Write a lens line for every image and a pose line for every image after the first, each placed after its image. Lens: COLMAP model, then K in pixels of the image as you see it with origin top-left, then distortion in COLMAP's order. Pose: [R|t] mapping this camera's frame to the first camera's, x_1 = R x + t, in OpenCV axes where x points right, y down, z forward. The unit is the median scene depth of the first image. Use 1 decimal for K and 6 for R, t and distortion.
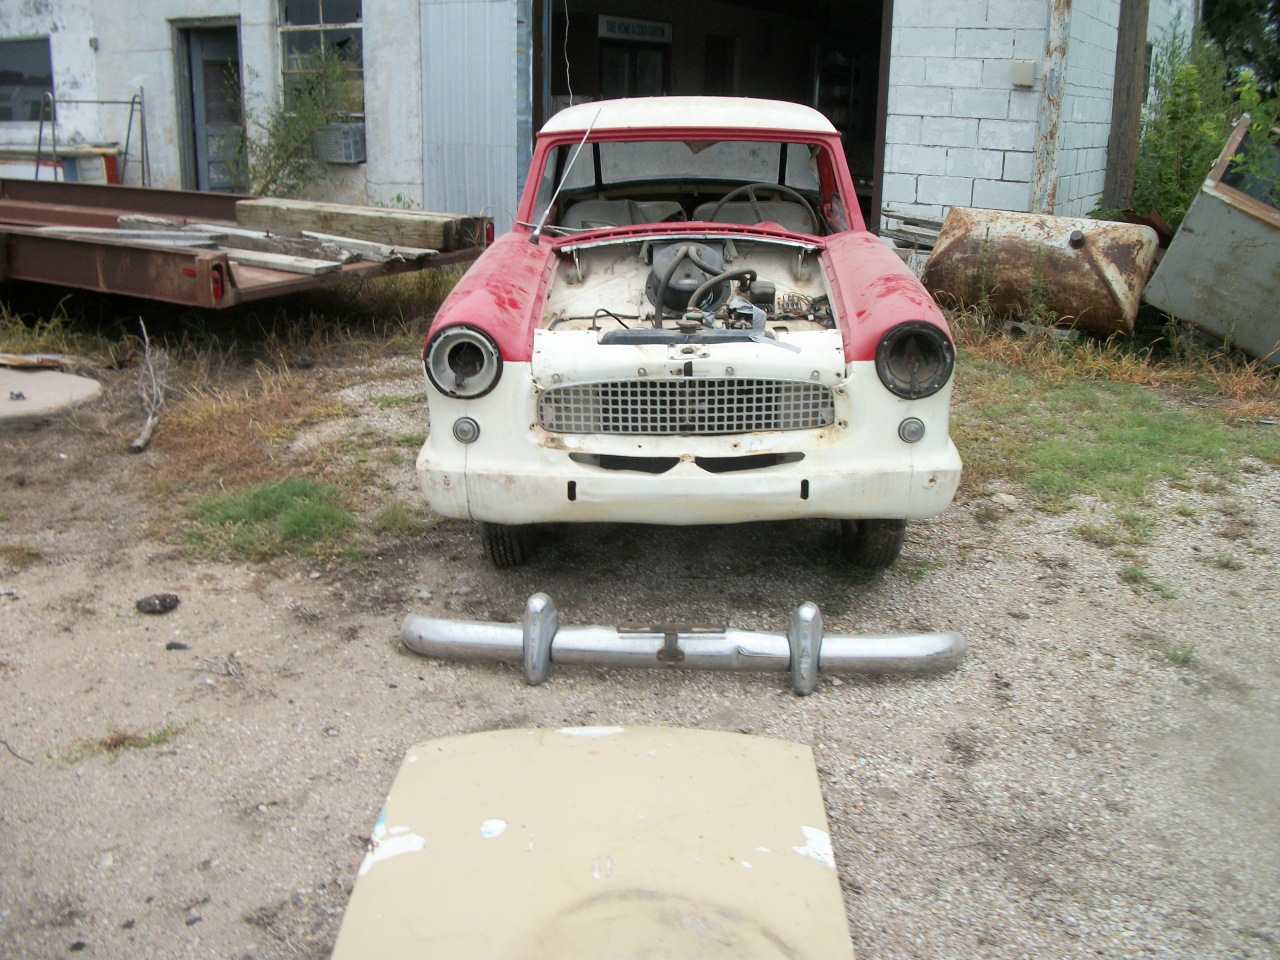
lens RADIAL K [[1246.4, 0, 659.1], [0, 1246.4, 475.4], [0, 0, 1]] dist [-0.148677, 0.081947]
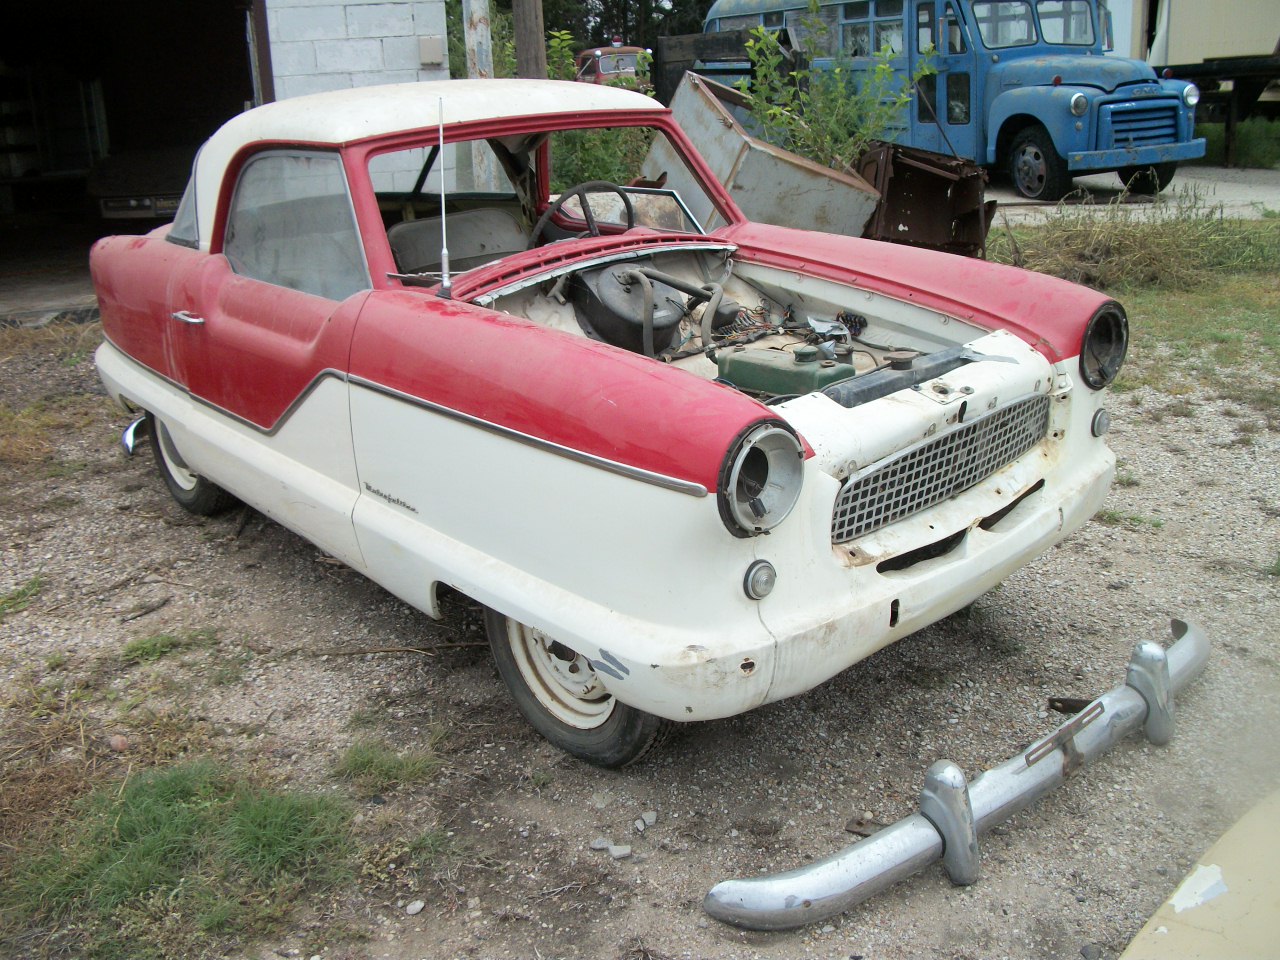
lens RADIAL K [[1246.4, 0, 659.1], [0, 1246.4, 475.4], [0, 0, 1]] dist [-0.148677, 0.081947]
pose [[0.716644, -0.257287, 0.648248, -0.606515], [0.255604, 0.961687, 0.099118, -0.168406], [-0.648913, 0.094662, 0.754951, 0.537930]]
